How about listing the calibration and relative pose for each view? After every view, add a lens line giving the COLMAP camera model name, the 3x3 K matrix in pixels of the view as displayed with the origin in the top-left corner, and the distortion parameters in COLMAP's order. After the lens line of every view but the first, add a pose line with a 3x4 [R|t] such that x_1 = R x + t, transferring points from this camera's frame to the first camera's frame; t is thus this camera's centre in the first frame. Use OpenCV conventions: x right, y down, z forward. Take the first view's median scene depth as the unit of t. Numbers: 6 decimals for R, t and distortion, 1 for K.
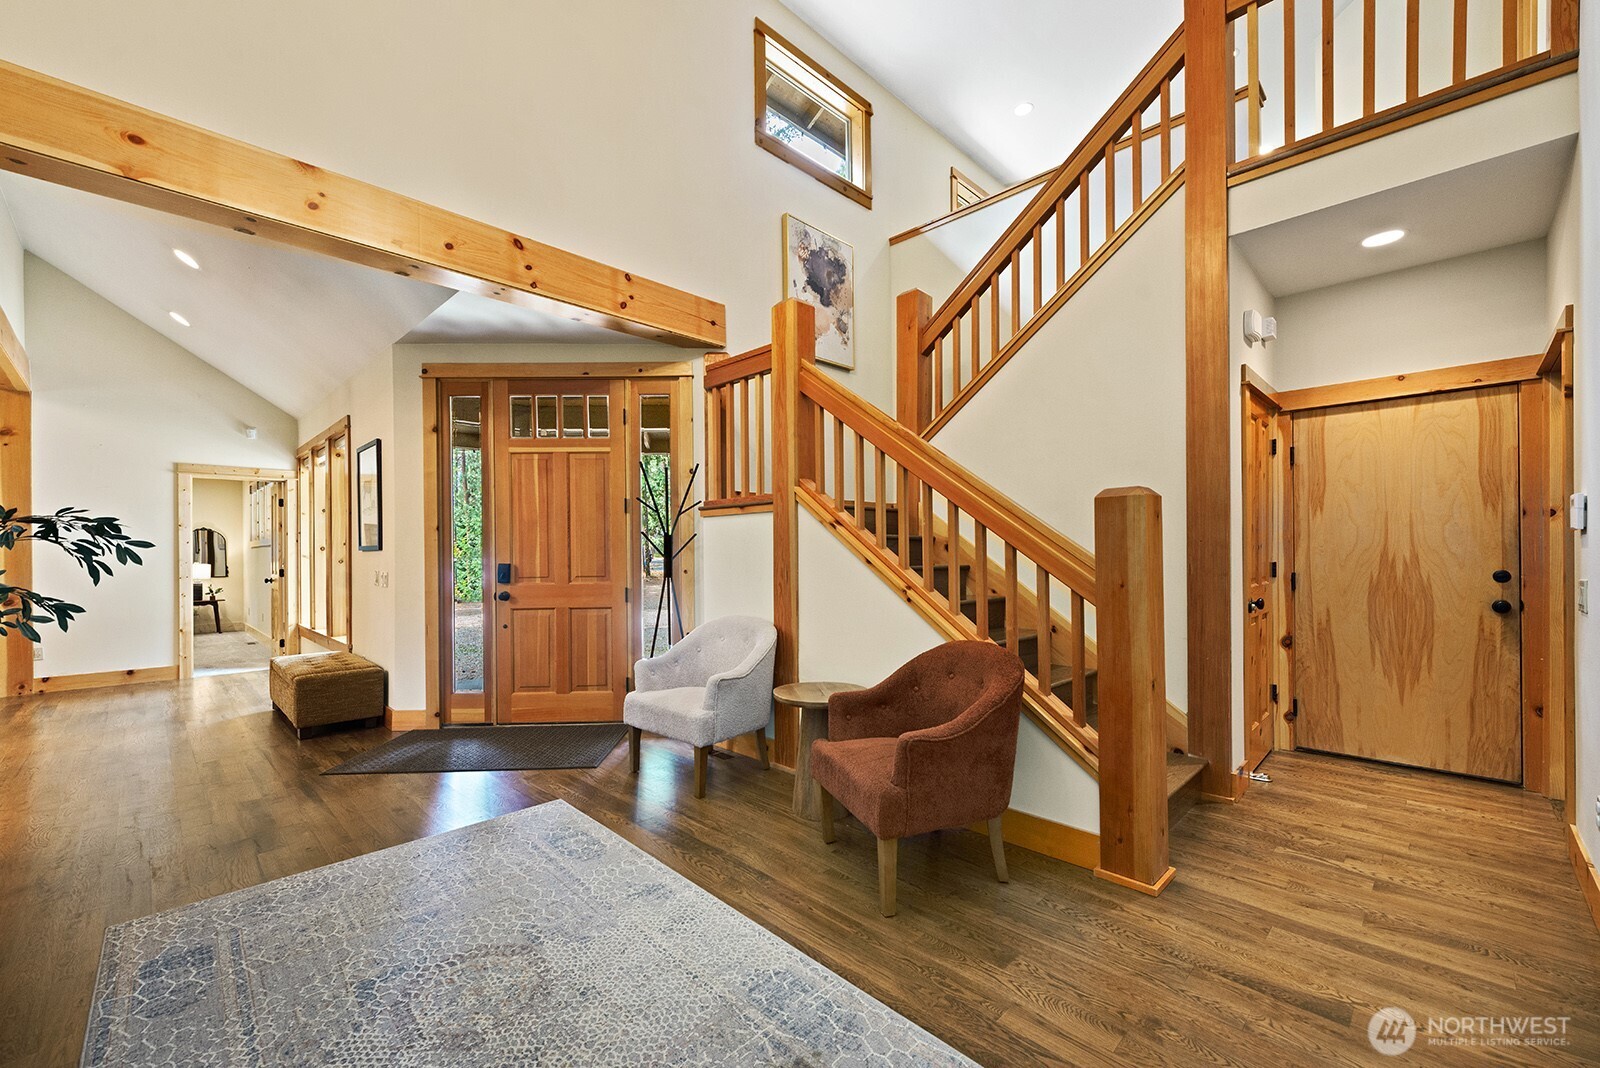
lens RADIAL K [[655.2, 0, 792.8], [0, 655.2, 539.9], [0, 0, 1]] dist [0.007281, -0.000078]
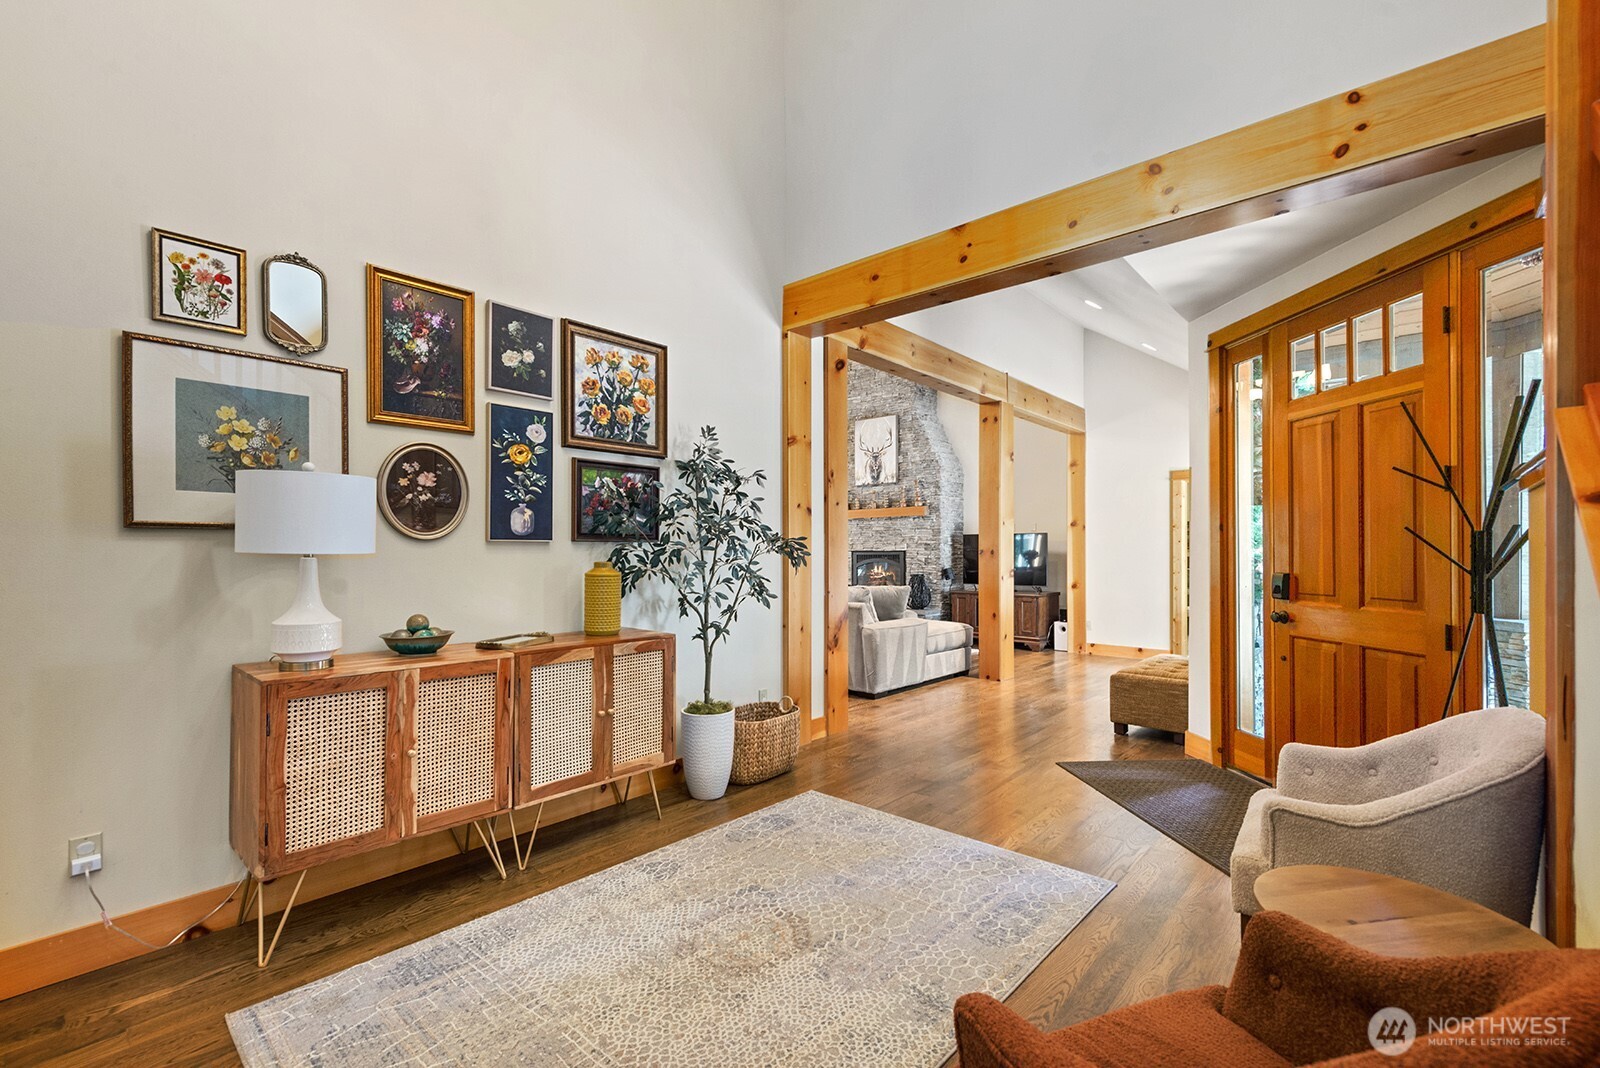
lens RADIAL K [[691.1, 0, 793.4], [0, 691.1, 542.4], [0, 0, 1]] dist [0.000984, -0.000051]
pose [[0.061527, -0.004377, -0.998096, 0.339169], [0.021308, 0.999768, -0.003070, -0.008422], [0.997878, -0.021078, 0.061606, 0.451318]]
